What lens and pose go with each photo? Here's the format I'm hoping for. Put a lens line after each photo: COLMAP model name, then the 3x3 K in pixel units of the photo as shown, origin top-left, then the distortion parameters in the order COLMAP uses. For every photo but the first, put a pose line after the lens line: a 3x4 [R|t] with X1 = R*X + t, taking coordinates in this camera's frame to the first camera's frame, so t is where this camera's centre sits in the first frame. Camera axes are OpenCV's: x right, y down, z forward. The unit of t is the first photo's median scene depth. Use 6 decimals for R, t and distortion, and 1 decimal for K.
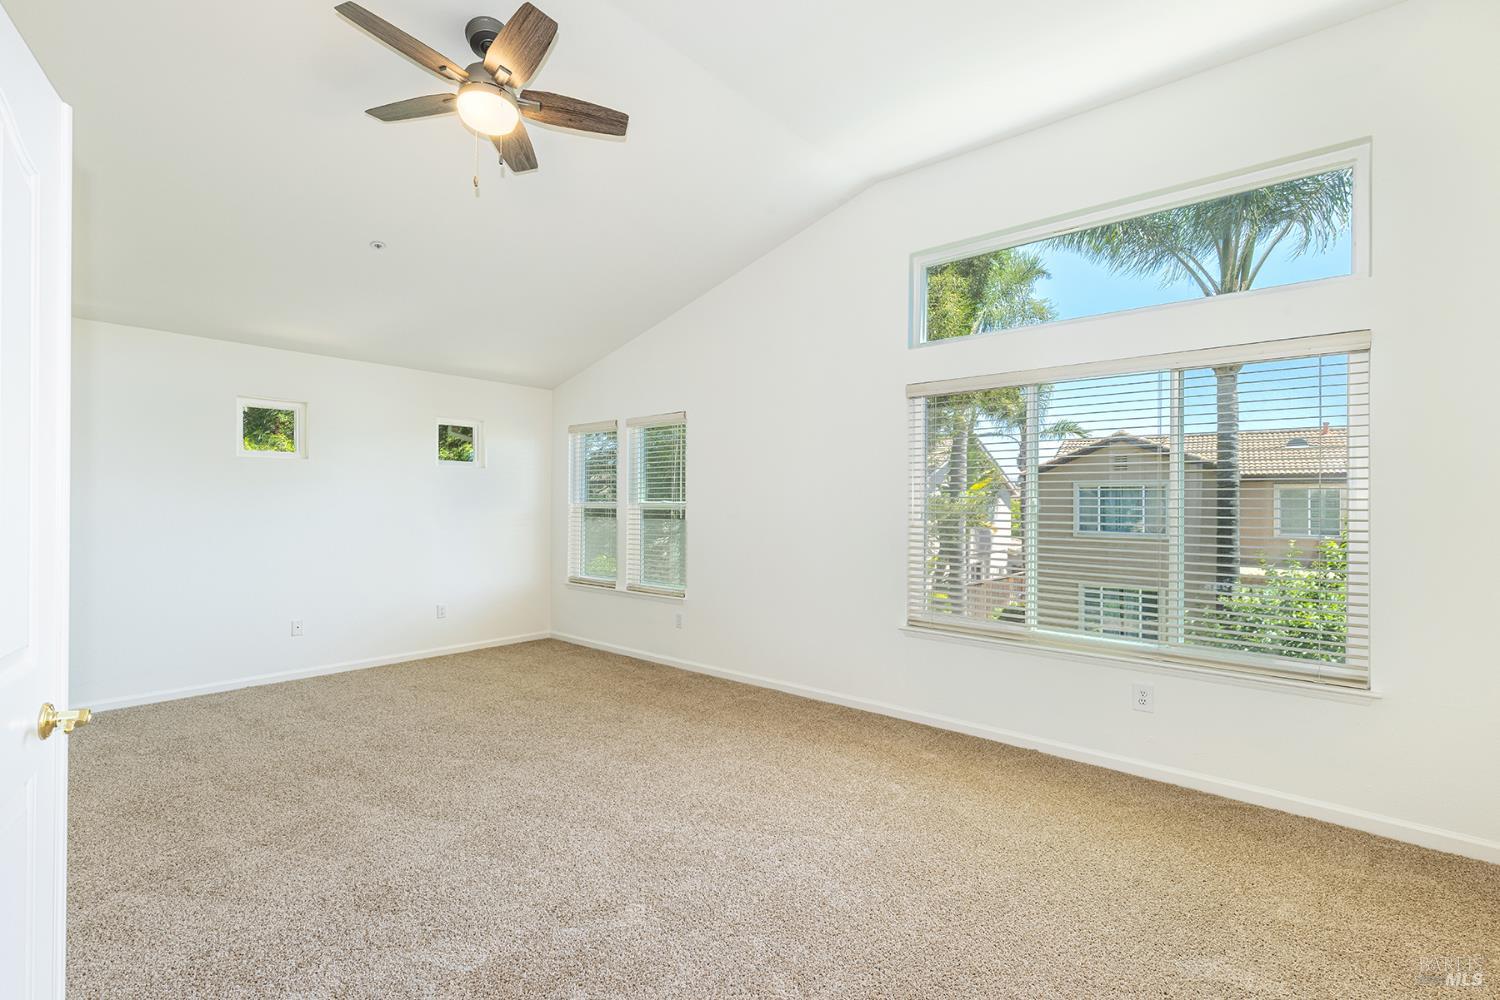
lens RADIAL K [[667.9, 0, 756.2], [0, 667.9, 508.1], [0, 0, 1]] dist [0.001135, 0.000189]
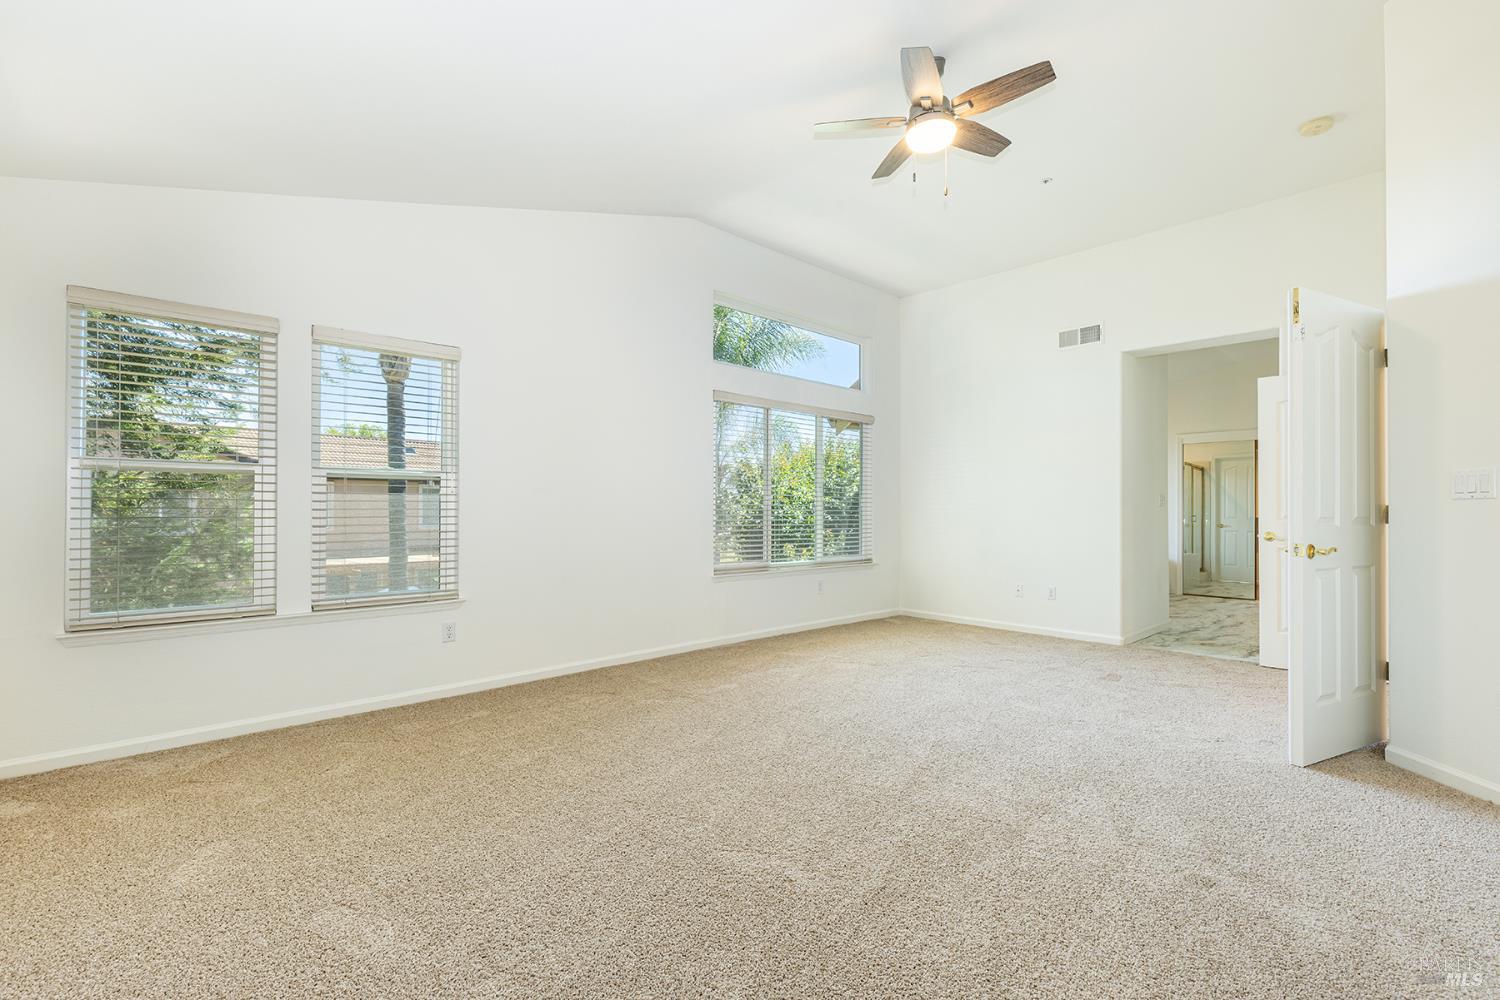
lens RADIAL K [[667.9, 0, 756.2], [0, 667.9, 508.1], [0, 0, 1]] dist [0.001135, 0.000189]
pose [[0.103998, -0.011681, 0.994509, -0.866246], [-0.008361, 0.999885, 0.012619, 0.023320], [-0.994542, -0.009628, 0.103889, 0.637507]]
